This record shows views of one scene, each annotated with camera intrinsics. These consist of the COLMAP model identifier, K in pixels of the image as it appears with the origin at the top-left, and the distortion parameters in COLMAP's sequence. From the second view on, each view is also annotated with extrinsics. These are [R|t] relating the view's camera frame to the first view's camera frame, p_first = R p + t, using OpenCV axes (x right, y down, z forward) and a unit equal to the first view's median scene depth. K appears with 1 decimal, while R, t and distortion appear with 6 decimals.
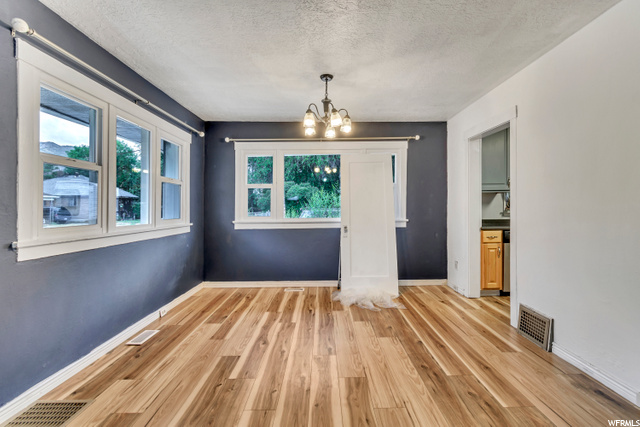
lens RADIAL K [[289.8, 0, 320.0], [0, 289.8, 213.5], [0, 0, 1]] dist [-0.000271, 0.000073]
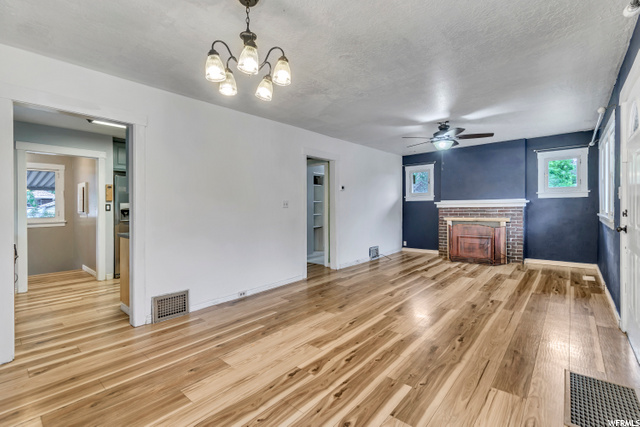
lens RADIAL K [[289.8, 0, 320.0], [0, 289.8, 213.5], [0, 0, 1]] dist [-0.000271, 0.000073]
pose [[-0.758412, 0.003914, 0.651764, -0.659836], [0.033549, 0.998891, 0.033039, -0.034022], [-0.650911, 0.046923, -0.757702, 1.763408]]
